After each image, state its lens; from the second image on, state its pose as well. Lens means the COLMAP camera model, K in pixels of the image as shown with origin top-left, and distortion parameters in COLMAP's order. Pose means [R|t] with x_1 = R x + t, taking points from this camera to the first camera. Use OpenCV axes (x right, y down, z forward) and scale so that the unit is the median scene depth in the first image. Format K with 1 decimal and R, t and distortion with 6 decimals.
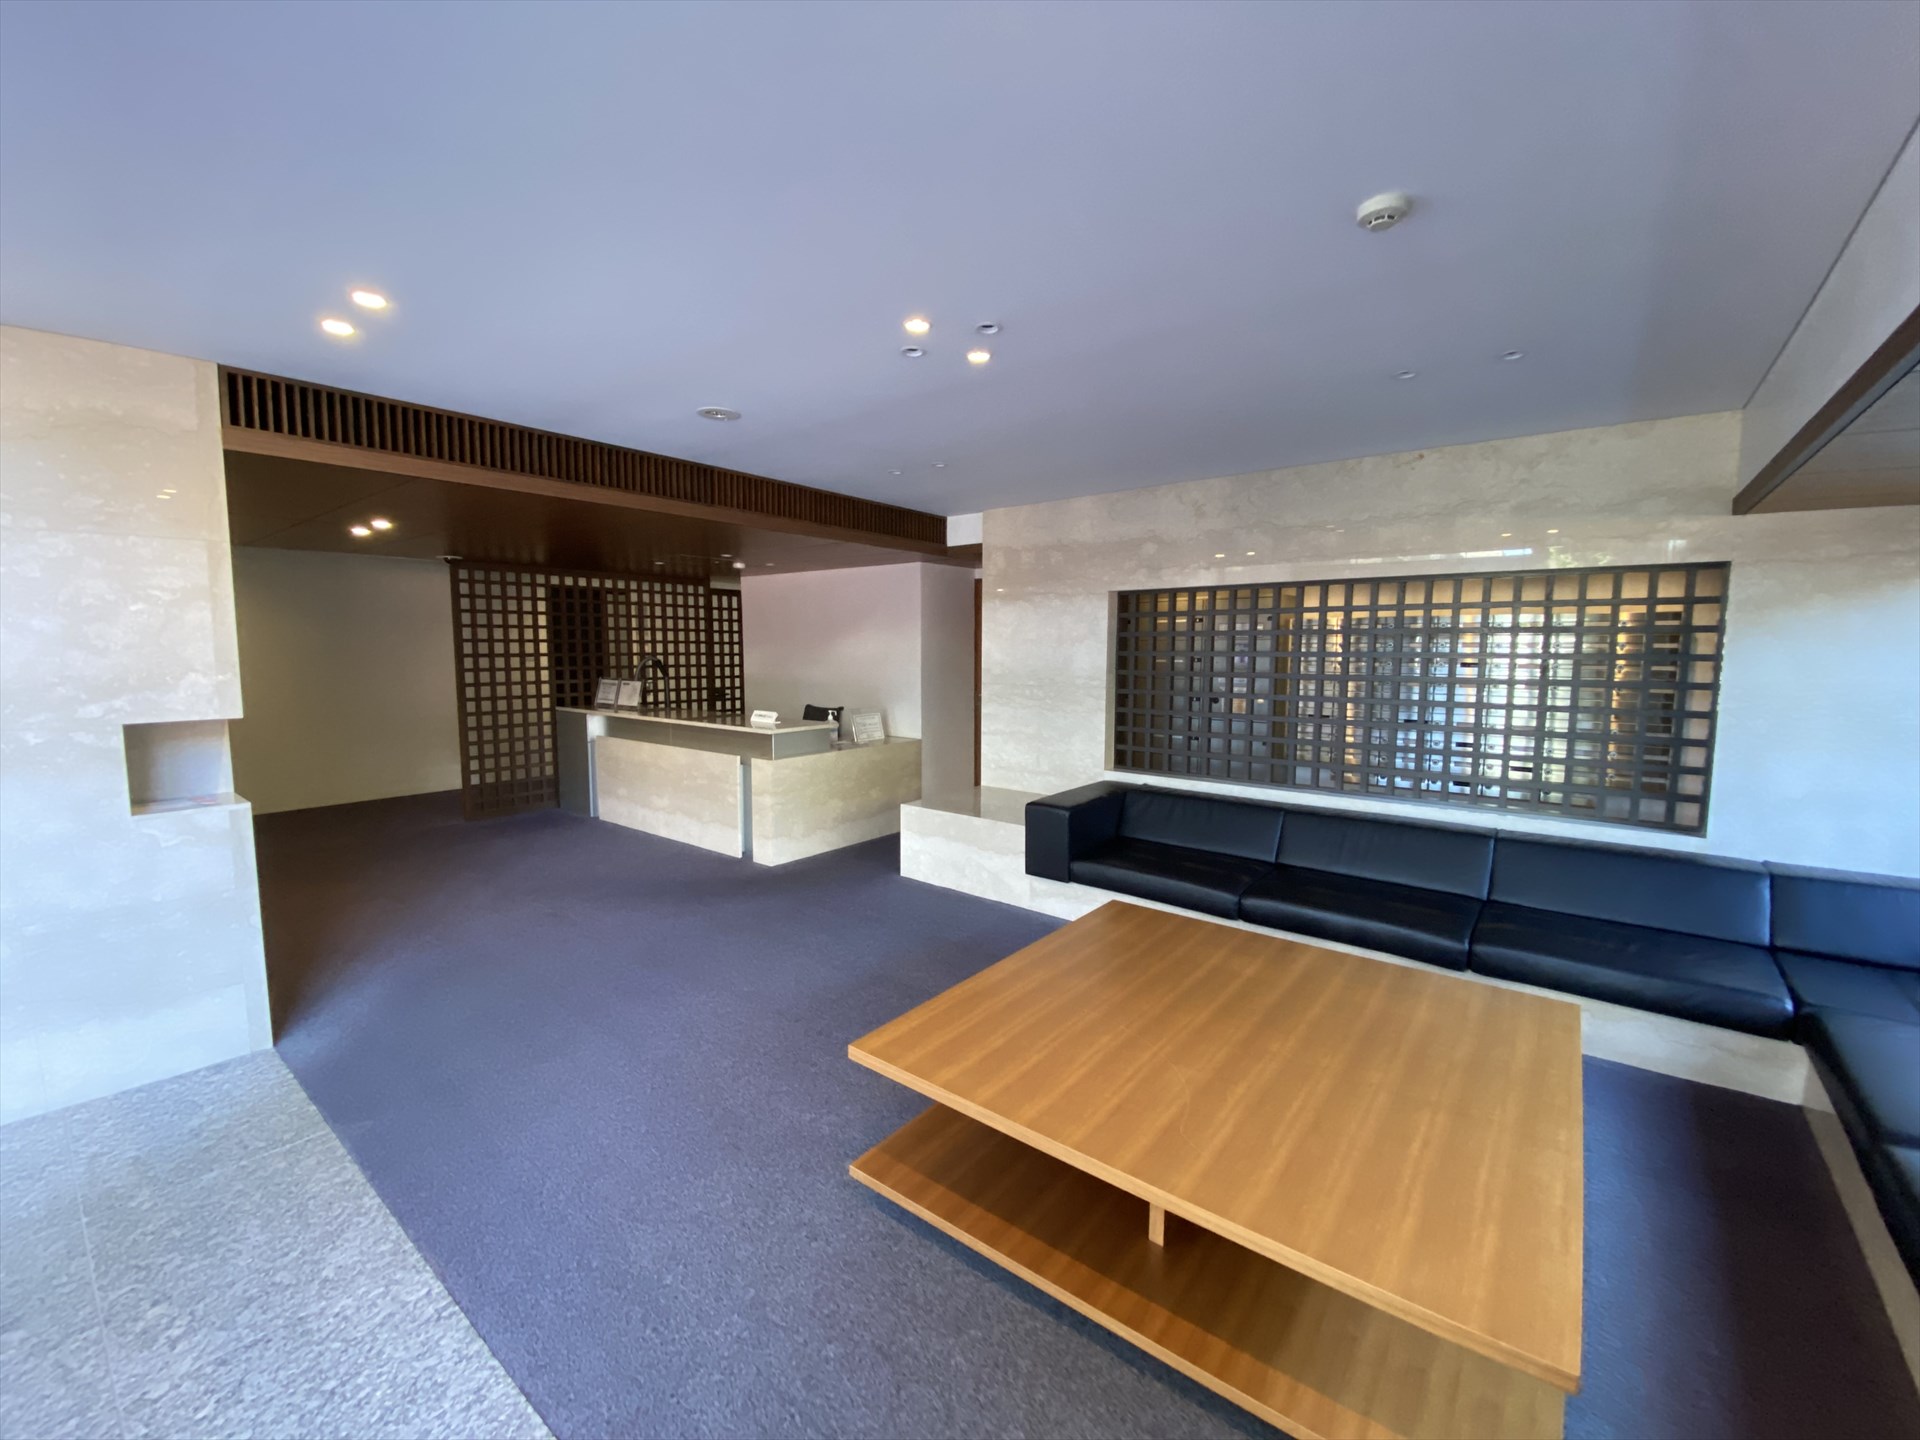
lens RADIAL K [[782.7, 0, 964.1], [0, 782.7, 714.5], [0, 0, 1]] dist [0.003040, 0.000008]
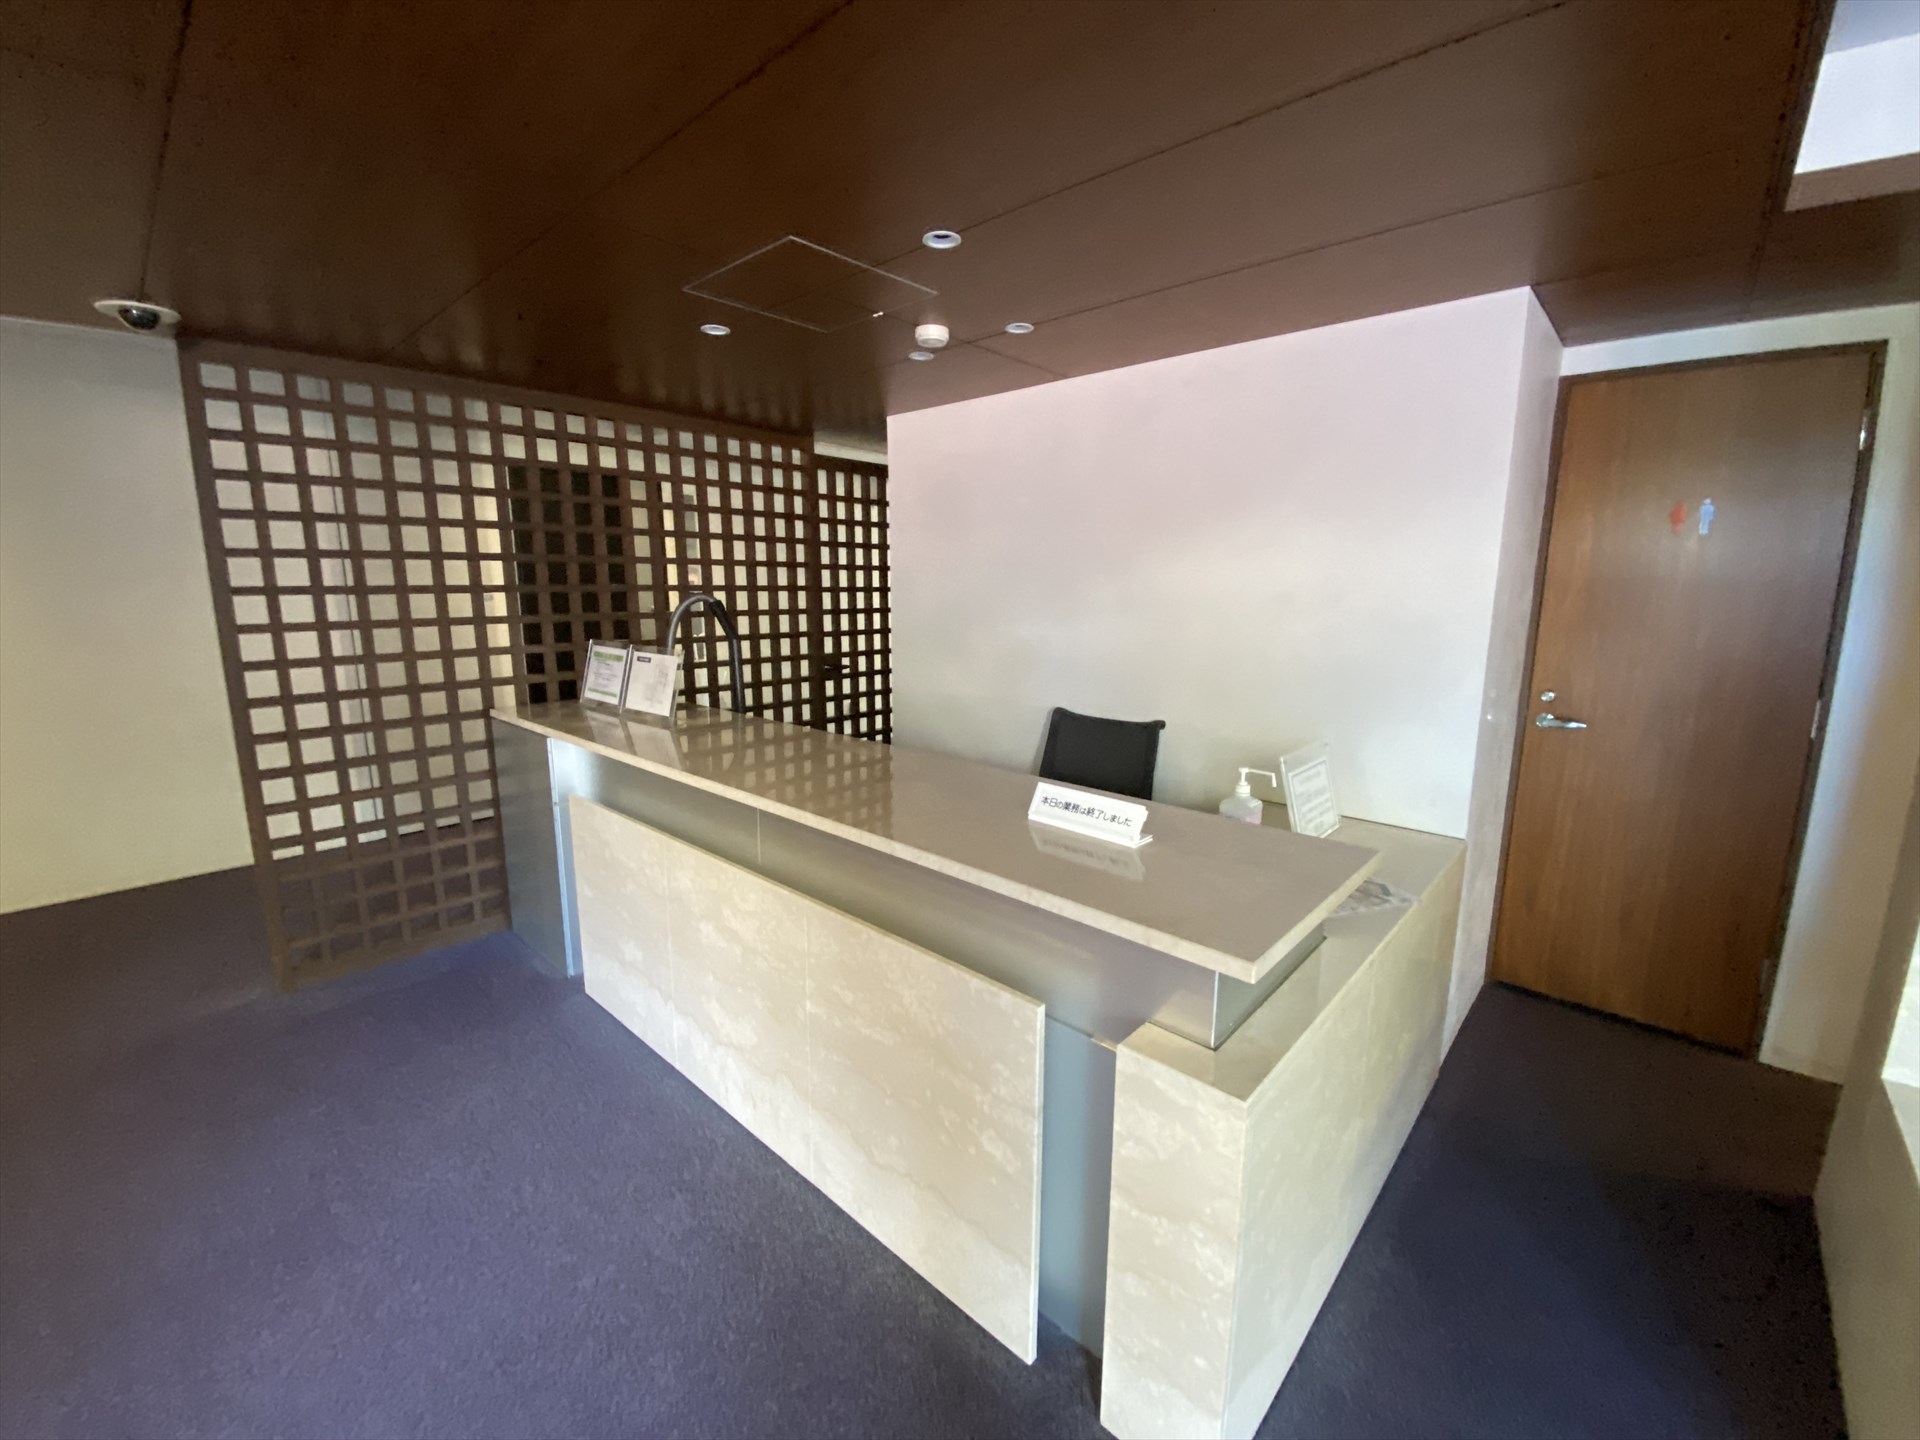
lens RADIAL K [[782.7, 0, 958.0], [0, 782.7, 722.1], [0, 0, 1]] dist [0.003040, 0.000008]
pose [[0.997761, 0.008745, -0.066311, -0.204121], [-0.003002, 0.996271, 0.086222, -0.036243], [0.066818, -0.085830, 0.994067, 0.511492]]
